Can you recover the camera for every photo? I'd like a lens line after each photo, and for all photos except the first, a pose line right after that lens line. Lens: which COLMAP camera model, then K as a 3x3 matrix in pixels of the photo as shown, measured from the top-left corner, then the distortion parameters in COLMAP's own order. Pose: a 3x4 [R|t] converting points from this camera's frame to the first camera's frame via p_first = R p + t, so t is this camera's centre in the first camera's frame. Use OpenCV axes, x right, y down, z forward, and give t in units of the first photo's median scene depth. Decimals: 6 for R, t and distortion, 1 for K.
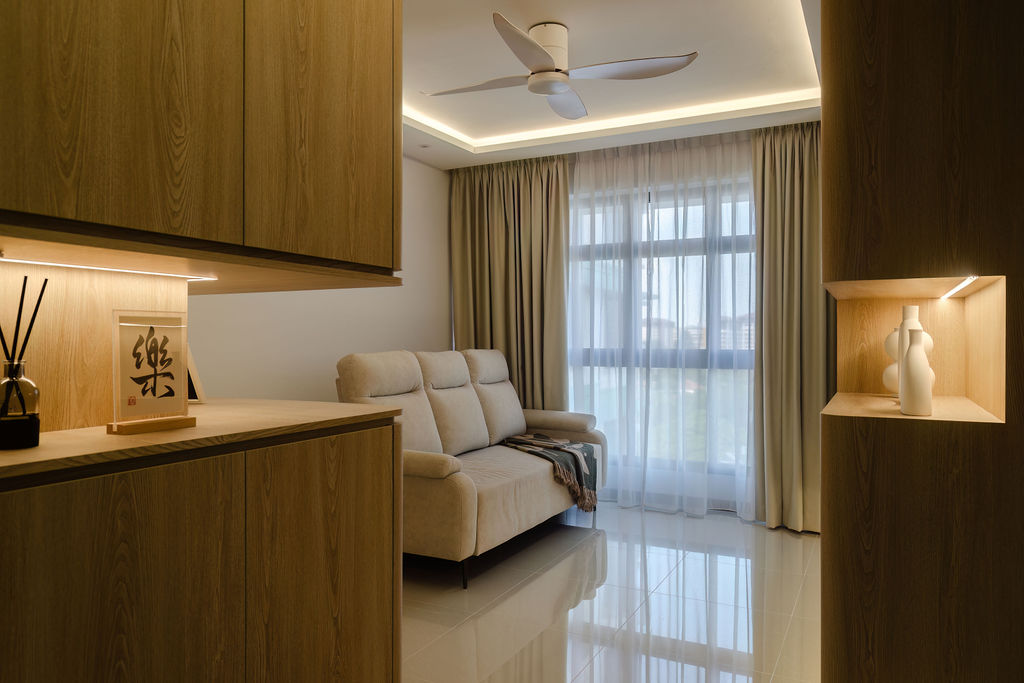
lens RADIAL K [[711.3, 0, 506.6], [0, 711.3, 338.6], [0, 0, 1]] dist [0.009451, -0.009226]
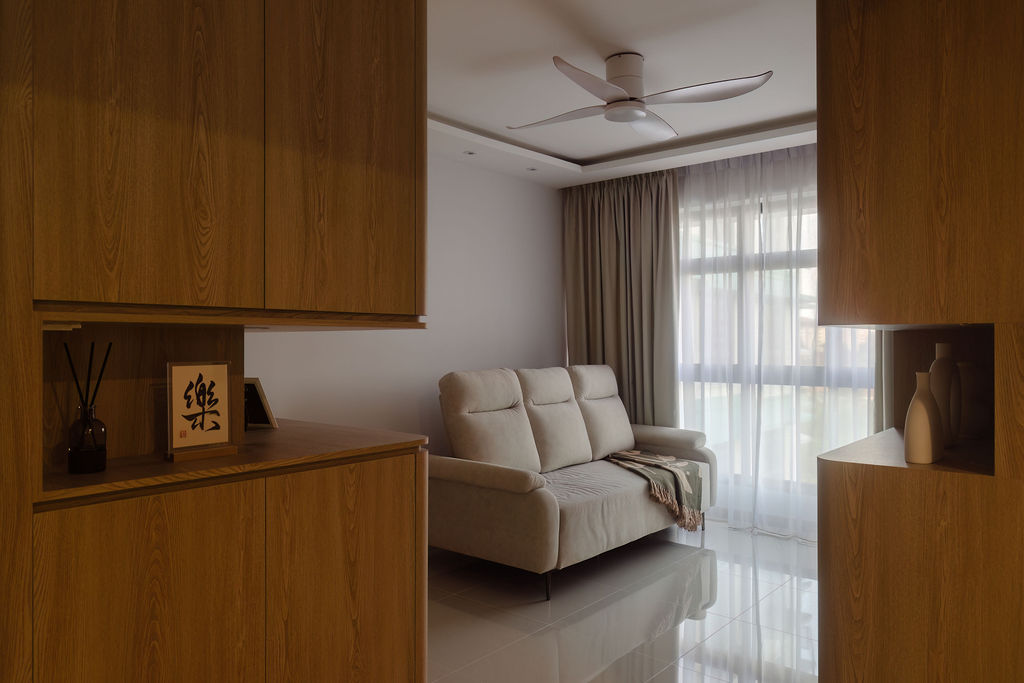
lens RADIAL K [[711.3, 0, 501.8], [0, 711.3, 339.8], [0, 0, 1]] dist [0.009451, -0.009226]
pose [[0.973268, -0.003863, -0.229638, 0.275882], [0.003274, 0.999990, -0.002946, -0.065361], [0.229647, 0.002115, 0.973272, -0.084242]]
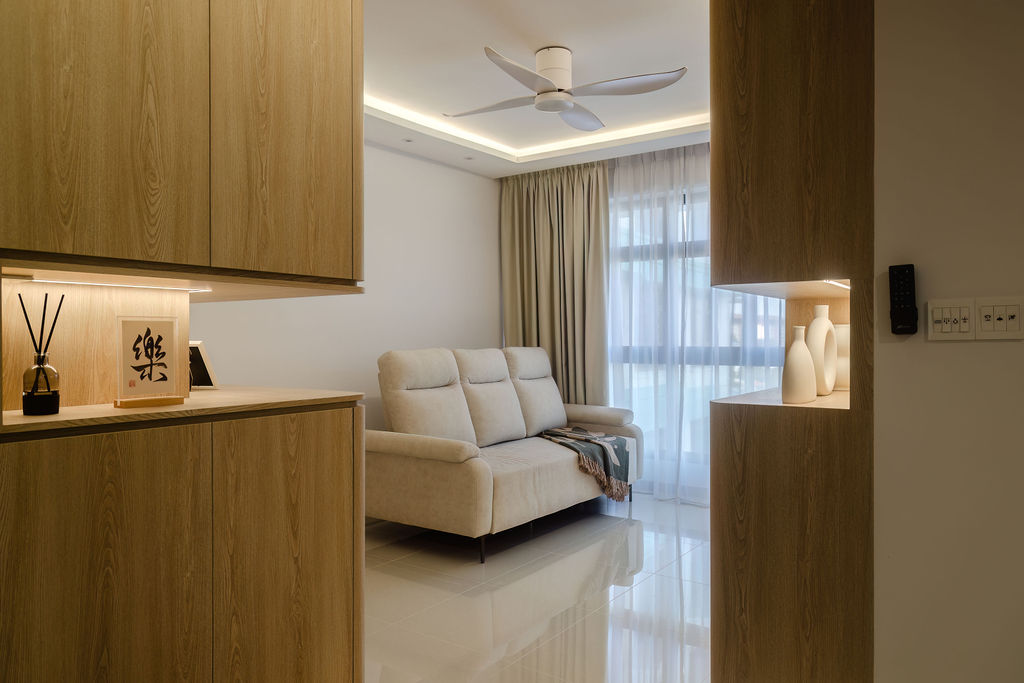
lens RADIAL K [[711.3, 0, 504.4], [0, 711.3, 340.0], [0, 0, 1]] dist [0.009451, -0.009226]
pose [[0.989180, -0.003706, -0.146660, 0.326285], [0.004234, 0.999986, 0.003286, 0.002897], [0.146646, -0.003872, 0.989182, -0.202857]]
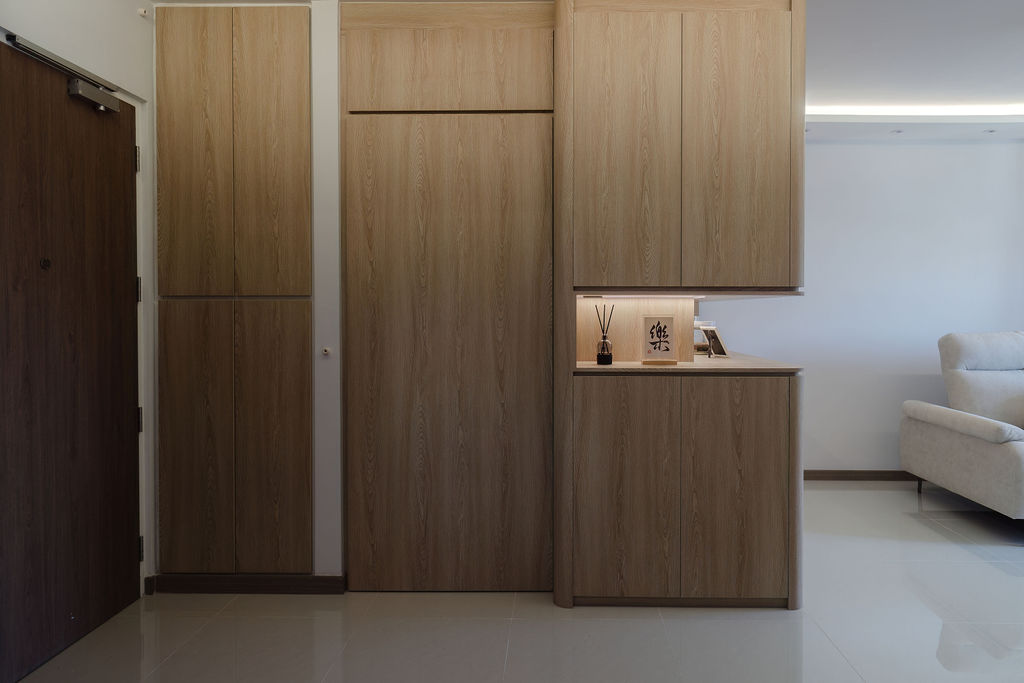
lens RADIAL K [[596.6, 0, 550.2], [0, 596.6, 311.7], [0, 0, 1]] dist [0.000628, -0.002042]
pose [[0.453927, -0.002194, -0.891036, 1.027429], [0.002578, 0.999996, -0.001148, -0.043572], [0.891035, -0.001776, 0.453931, -0.215087]]
